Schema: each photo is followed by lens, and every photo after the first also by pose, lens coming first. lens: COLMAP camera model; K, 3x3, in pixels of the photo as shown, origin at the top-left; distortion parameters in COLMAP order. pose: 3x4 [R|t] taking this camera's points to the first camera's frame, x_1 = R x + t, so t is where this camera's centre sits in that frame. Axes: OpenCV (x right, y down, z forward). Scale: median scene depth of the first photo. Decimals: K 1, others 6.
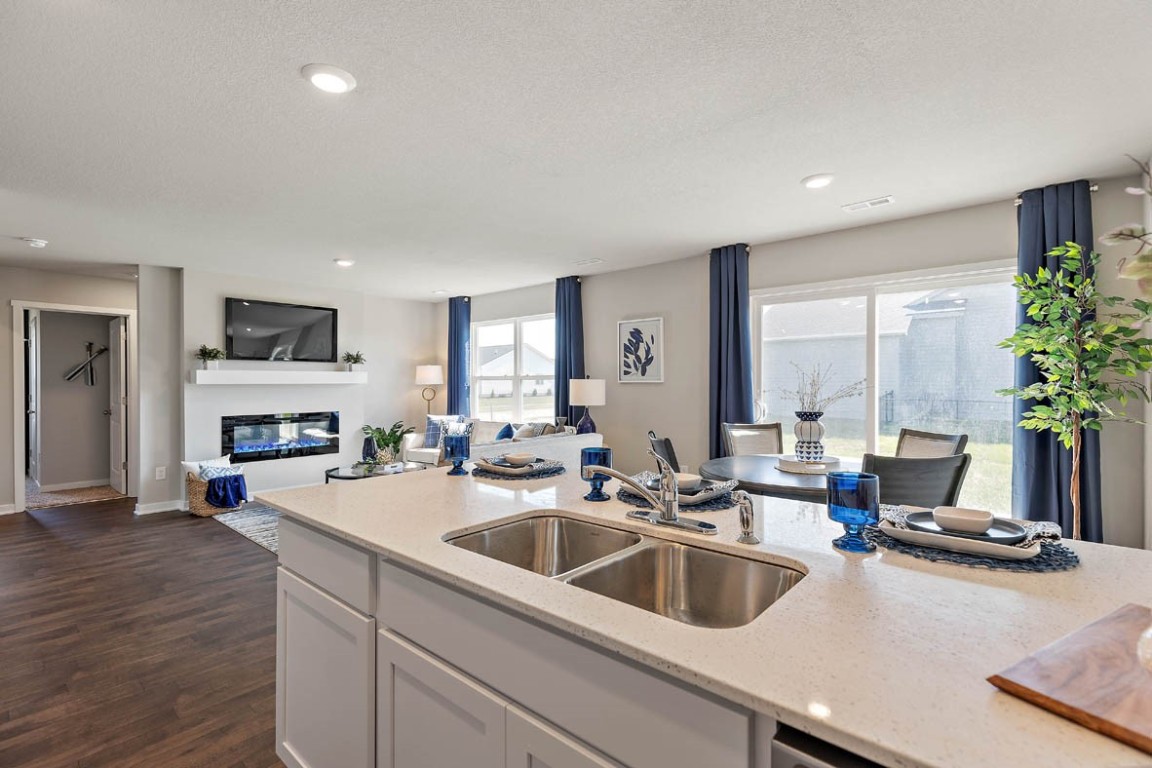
lens RADIAL K [[516.5, 0, 576.0], [0, 516.5, 384.0], [0, 0, 1]] dist [0.004102, 0.000086]
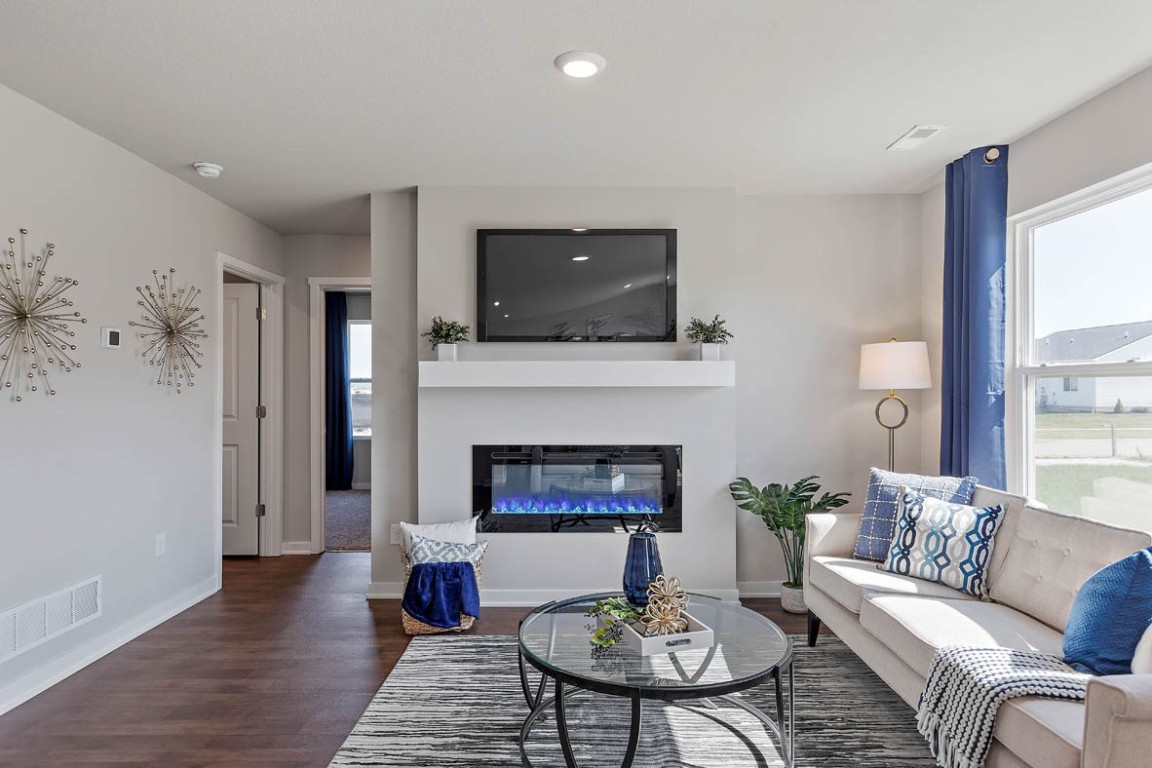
lens RADIAL K [[653.4, 0, 596.0], [0, 653.4, 388.1], [0, 0, 1]] dist [0.000933, 0.000963]
pose [[0.670683, 0.002360, -0.741740, -0.076754], [-0.003765, 0.999993, -0.000222, 0.000980], [0.741734, 0.002942, 0.670688, 0.625050]]
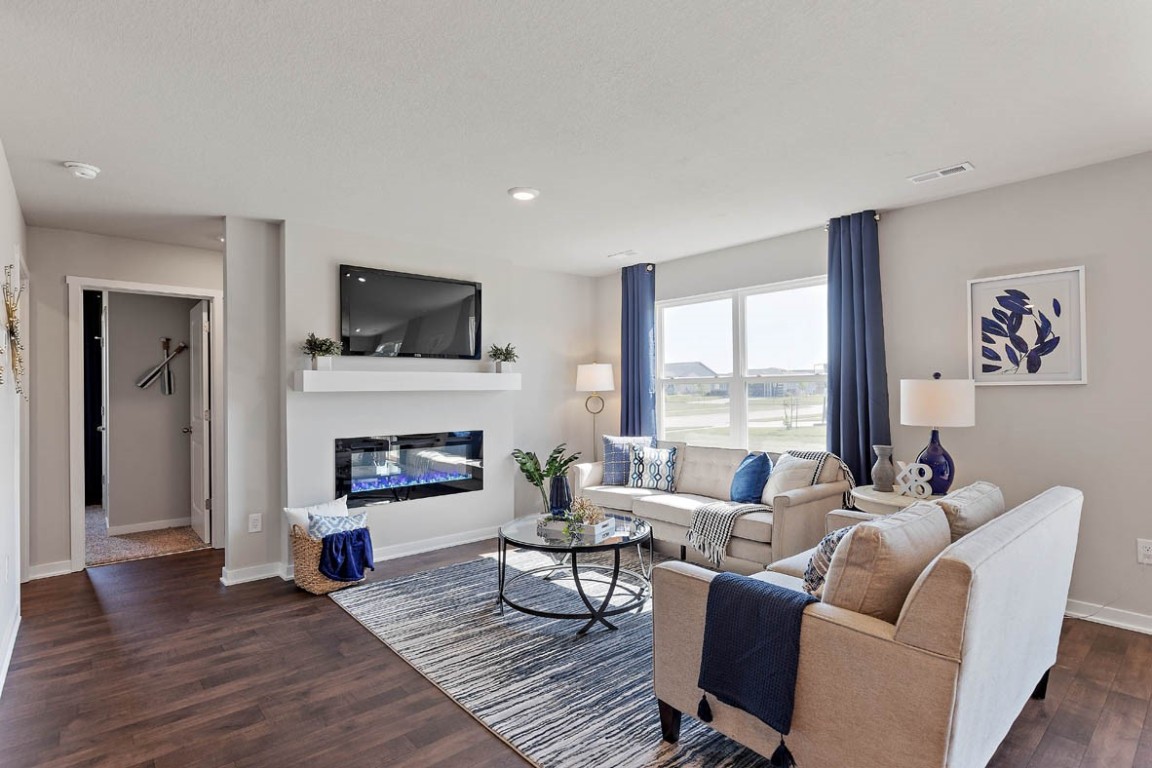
lens RADIAL K [[560.2, 0, 570.9], [0, 560.2, 388.1], [0, 0, 1]] dist [0.001048, 0.000291]
pose [[0.989855, -0.006084, -0.141948, -0.270633], [0.005304, 0.999969, -0.005876, 0.001521], [0.141979, 0.005064, 0.989857, 0.311768]]
